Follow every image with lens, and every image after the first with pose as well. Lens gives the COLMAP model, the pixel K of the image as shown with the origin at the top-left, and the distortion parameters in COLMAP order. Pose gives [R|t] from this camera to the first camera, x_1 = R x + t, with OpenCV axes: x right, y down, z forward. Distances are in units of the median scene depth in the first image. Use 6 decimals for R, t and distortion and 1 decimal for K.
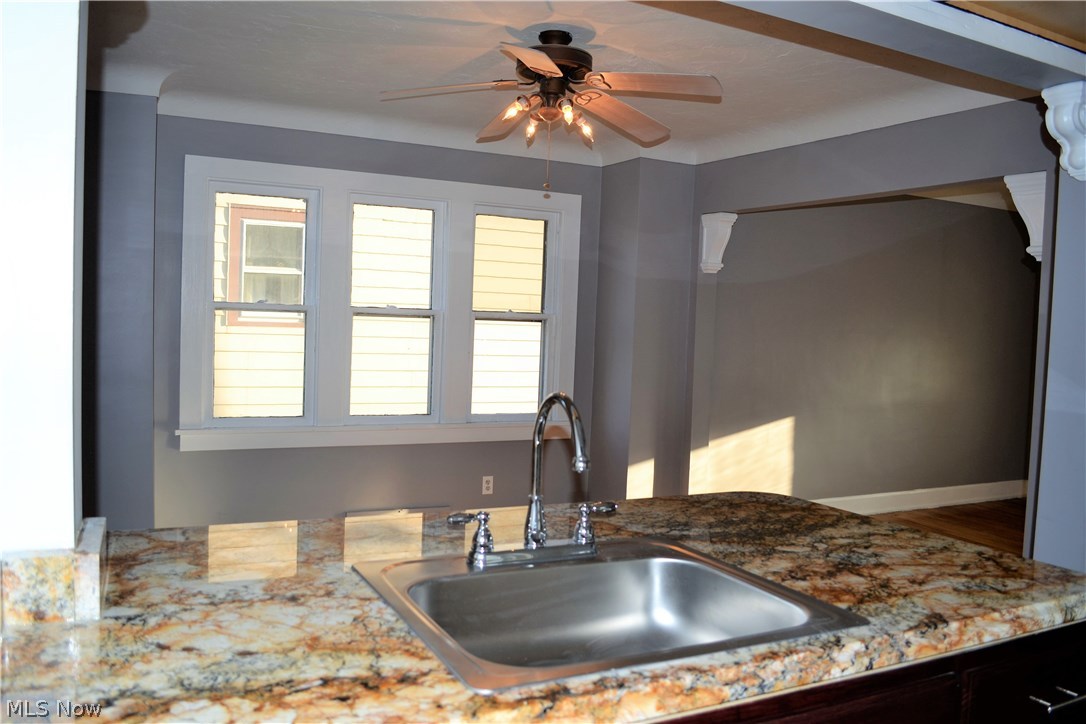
lens RADIAL K [[859.9, 0, 539.2], [0, 859.9, 367.7], [0, 0, 1]] dist [-0.070117, 0.001021]
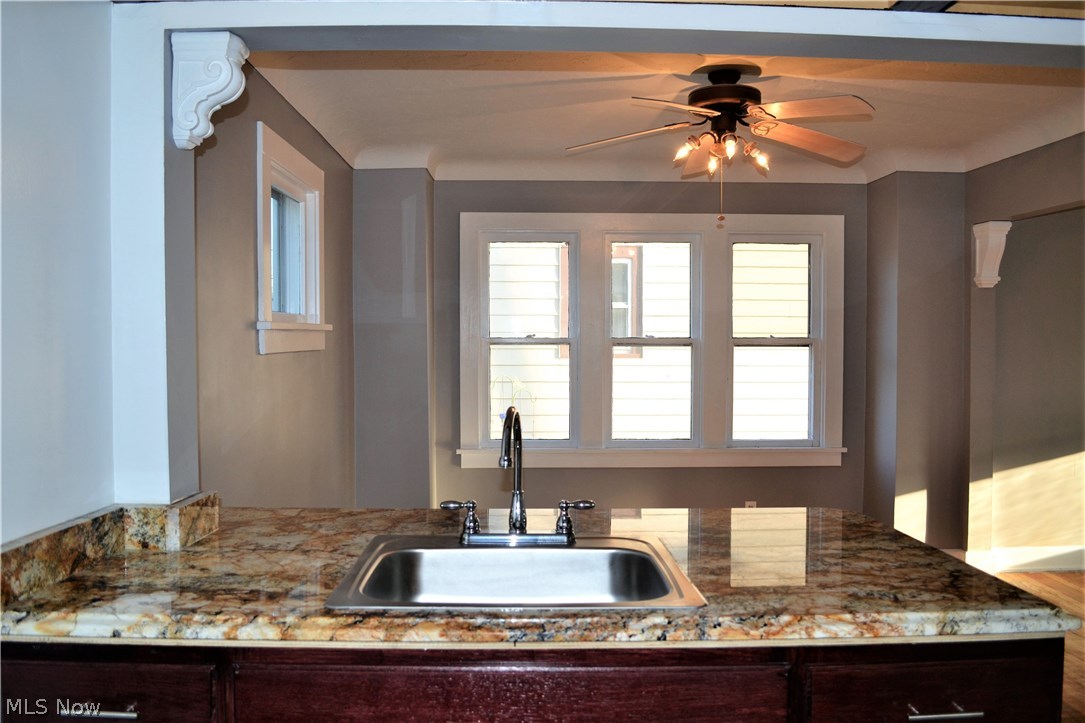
lens RADIAL K [[859.1, 0, 506.6], [0, 859.1, 366.3], [0, 0, 1]] dist [-0.070117, 0.001021]
pose [[0.903242, -0.022484, -0.428543, 0.528150], [0.006917, 0.999260, -0.037848, 0.017865], [0.429077, 0.031222, 0.902728, -0.121133]]
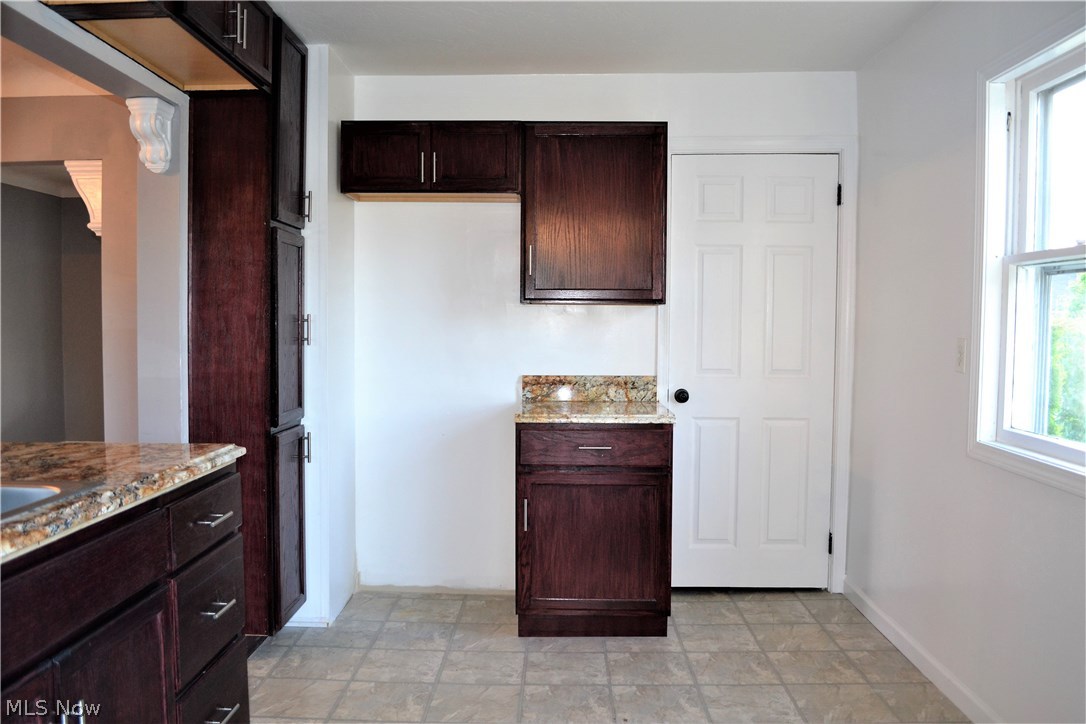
lens RADIAL K [[859.9, 0, 540.4], [0, 859.9, 364.5], [0, 0, 1]] dist [-0.070117, 0.001021]
pose [[0.462008, -0.077088, 0.883519, -0.390596], [0.063120, 0.996547, 0.053943, 0.064123], [-0.884627, 0.030846, 0.465278, -0.224278]]
